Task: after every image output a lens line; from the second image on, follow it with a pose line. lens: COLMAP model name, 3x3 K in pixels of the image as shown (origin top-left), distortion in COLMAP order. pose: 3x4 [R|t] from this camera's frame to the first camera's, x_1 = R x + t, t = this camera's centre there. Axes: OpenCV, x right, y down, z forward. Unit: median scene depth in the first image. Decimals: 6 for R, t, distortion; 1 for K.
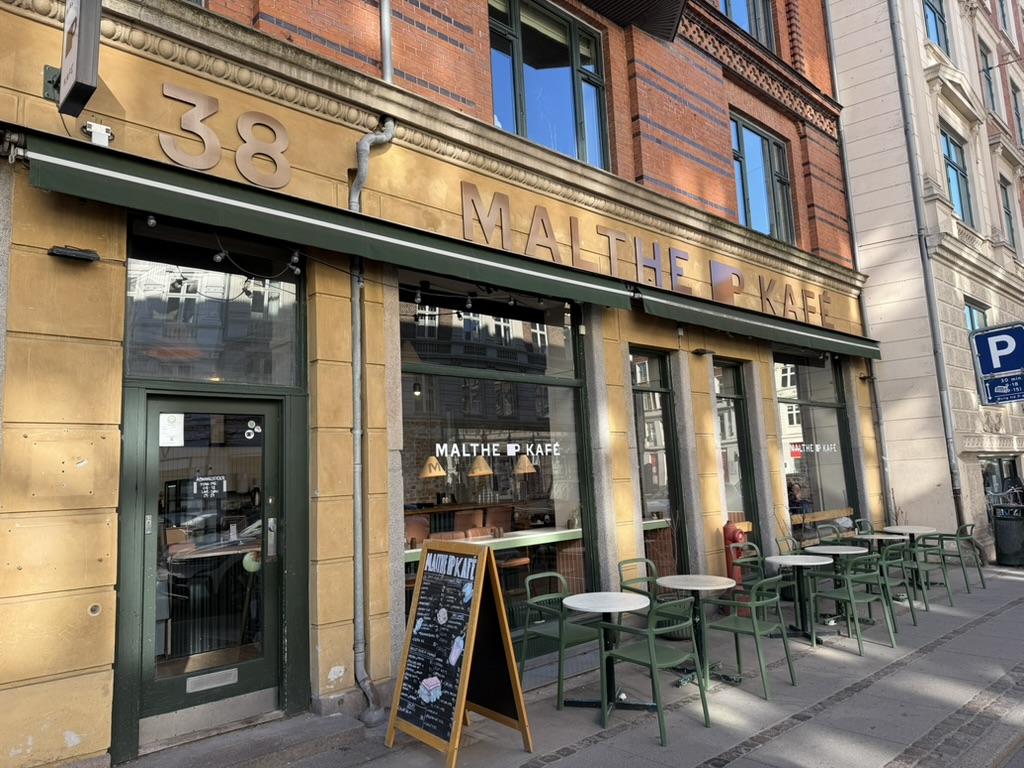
lens RADIAL K [[717.8, 0, 512.0], [0, 717.8, 384.0], [0, 0, 1]] dist [0.013338, -0.026864]
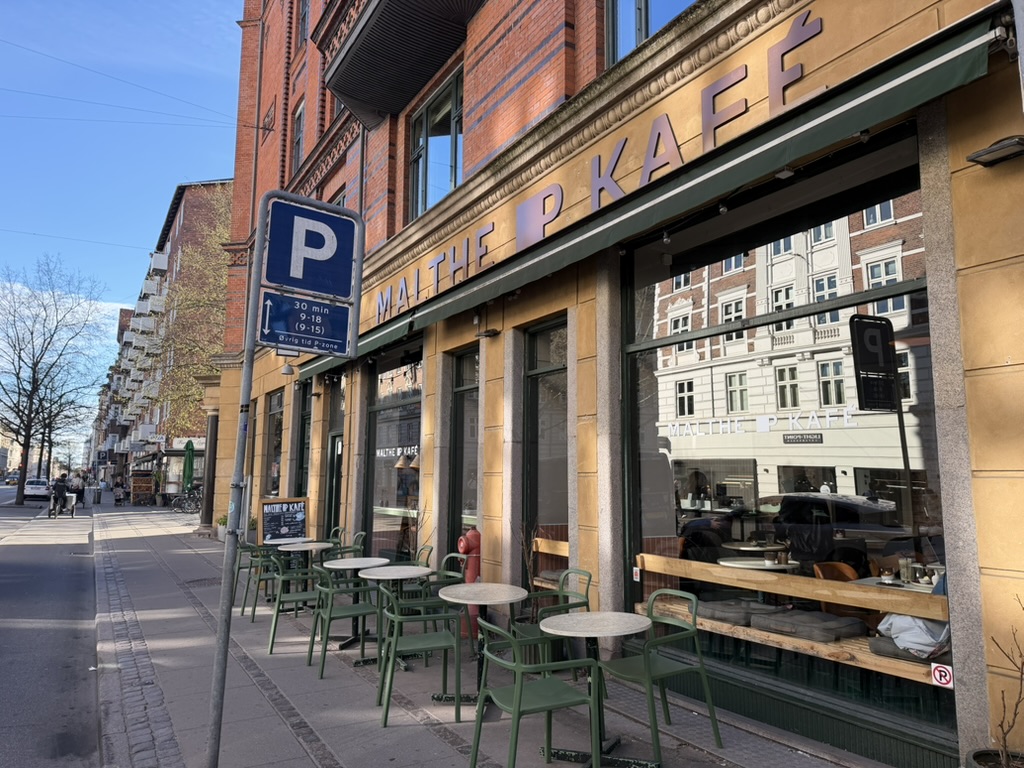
lens RADIAL K [[720.6, 0, 515.5], [0, 720.6, 384.9], [0, 0, 1]] dist [0.104082, -0.135171]
pose [[-0.210133, -0.073868, -0.974878, 1.074356], [0.142622, 0.984159, -0.105313, 0.111813], [0.967214, -0.161169, -0.196269, 1.146239]]
